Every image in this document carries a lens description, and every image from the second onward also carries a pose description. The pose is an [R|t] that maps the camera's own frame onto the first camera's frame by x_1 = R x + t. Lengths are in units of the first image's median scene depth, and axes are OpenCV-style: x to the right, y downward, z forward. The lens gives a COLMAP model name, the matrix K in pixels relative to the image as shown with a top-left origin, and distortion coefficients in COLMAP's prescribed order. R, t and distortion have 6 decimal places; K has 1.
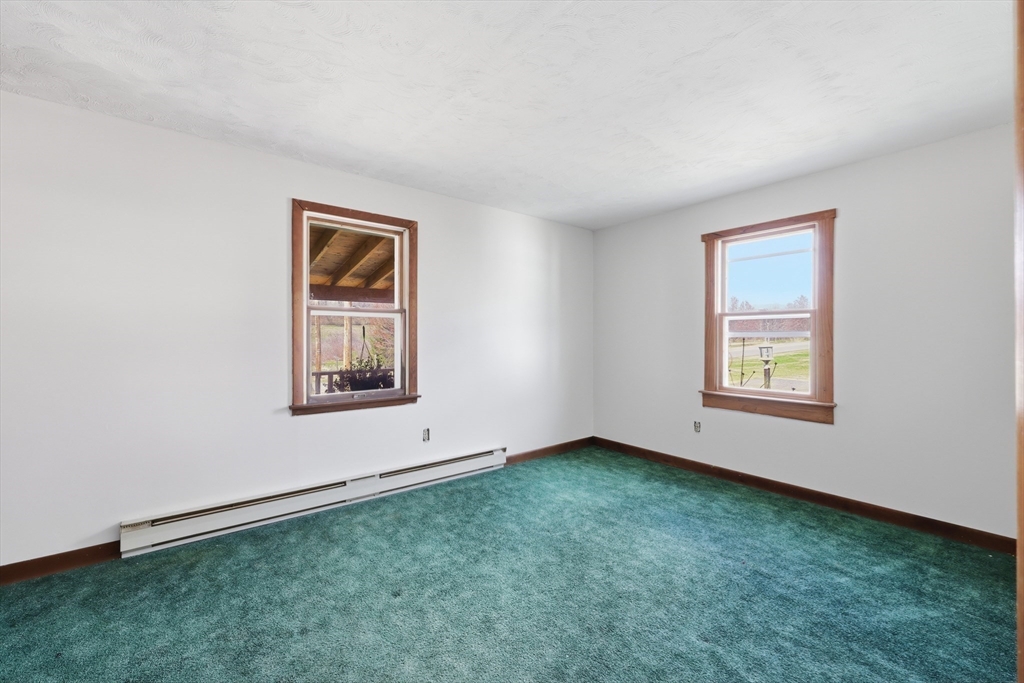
lens RADIAL K [[415.8, 0, 511.3], [0, 415.8, 339.2], [0, 0, 1]] dist [-0.003863, 0.000295]
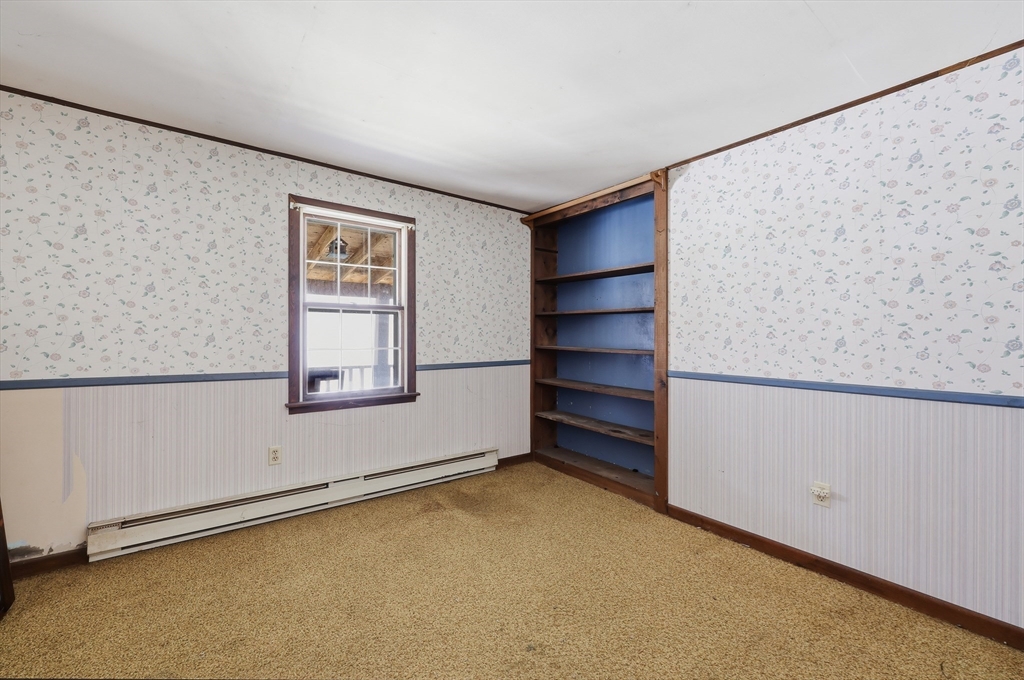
lens RADIAL K [[415.8, 0, 514.7], [0, 415.8, 338.1], [0, 0, 1]] dist [-0.003863, 0.000295]
pose [[0.999824, 0.006026, -0.017763, 0.026713], [-0.005990, 0.999980, 0.002067, -0.000409], [0.017776, -0.001960, 0.999840, 0.019874]]
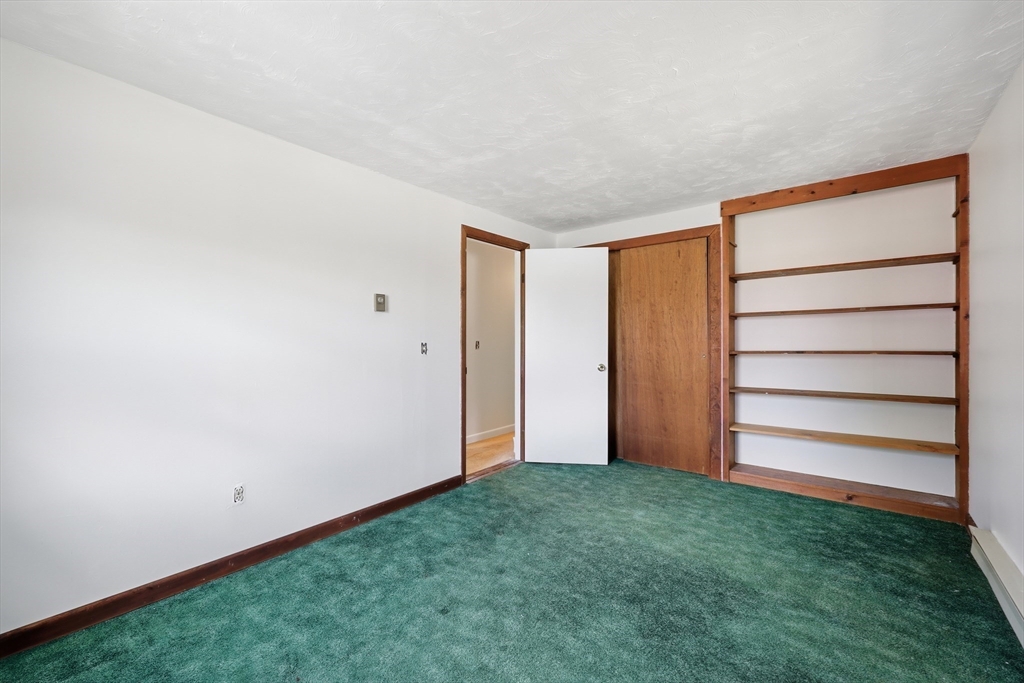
lens RADIAL K [[415.8, 0, 508.7], [0, 415.8, 340.4], [0, 0, 1]] dist [-0.003863, 0.000295]
pose [[-0.978077, 0.003309, -0.208217, 0.275671], [0.002555, 0.999989, 0.003892, -0.008643], [0.208227, 0.003275, -0.978075, 1.309208]]
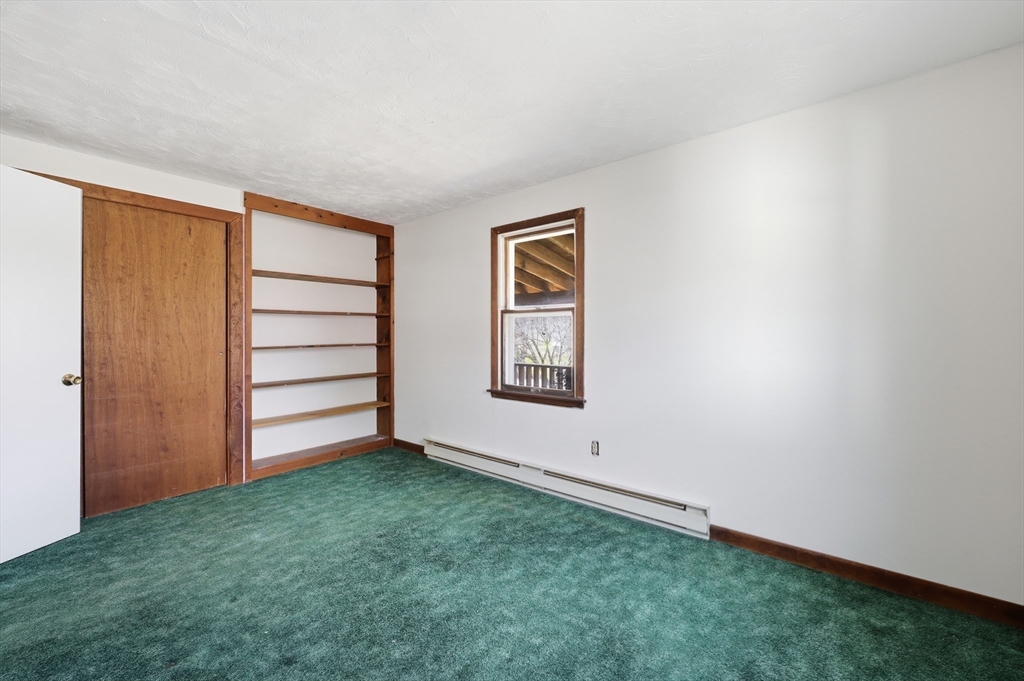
lens RADIAL K [[415.8, 0, 511.3], [0, 415.8, 338.9], [0, 0, 1]] dist [-0.003863, 0.000295]
pose [[0.204427, 0.004881, -0.978870, 0.701068], [-0.002361, 0.999987, 0.004493, -0.001765], [0.978879, 0.001393, 0.204436, 0.748151]]
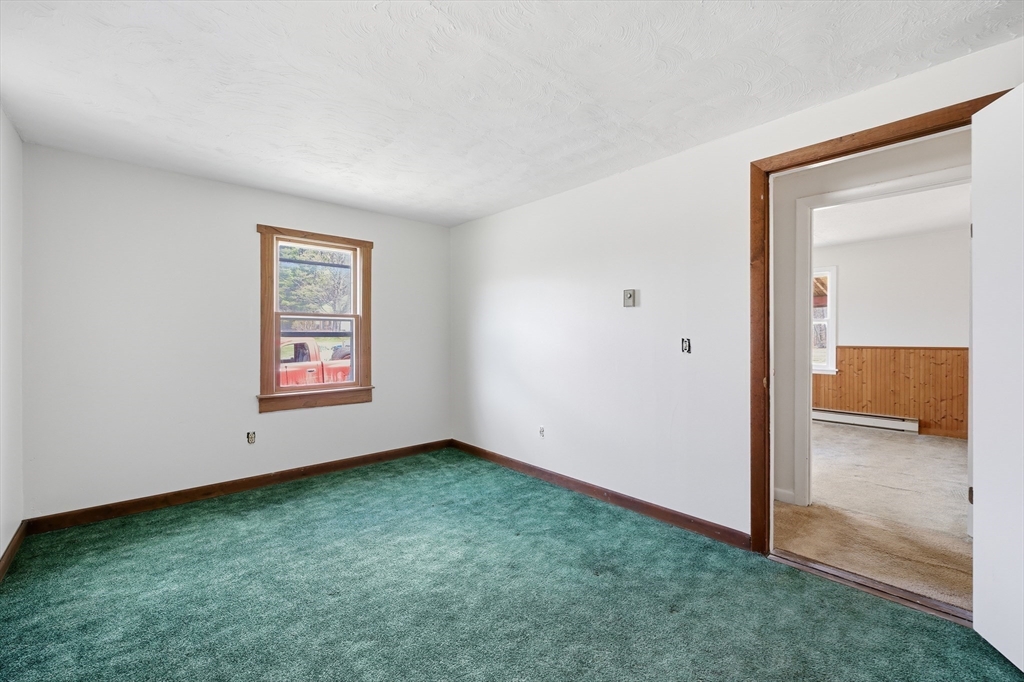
lens RADIAL K [[415.8, 0, 511.3], [0, 415.8, 338.3], [0, 0, 1]] dist [-0.003863, 0.000295]
pose [[-0.062705, -0.004861, 0.998020, -0.599938], [0.005081, 0.999974, 0.005190, -0.005357], [-0.998019, 0.005397, -0.062679, 0.629676]]
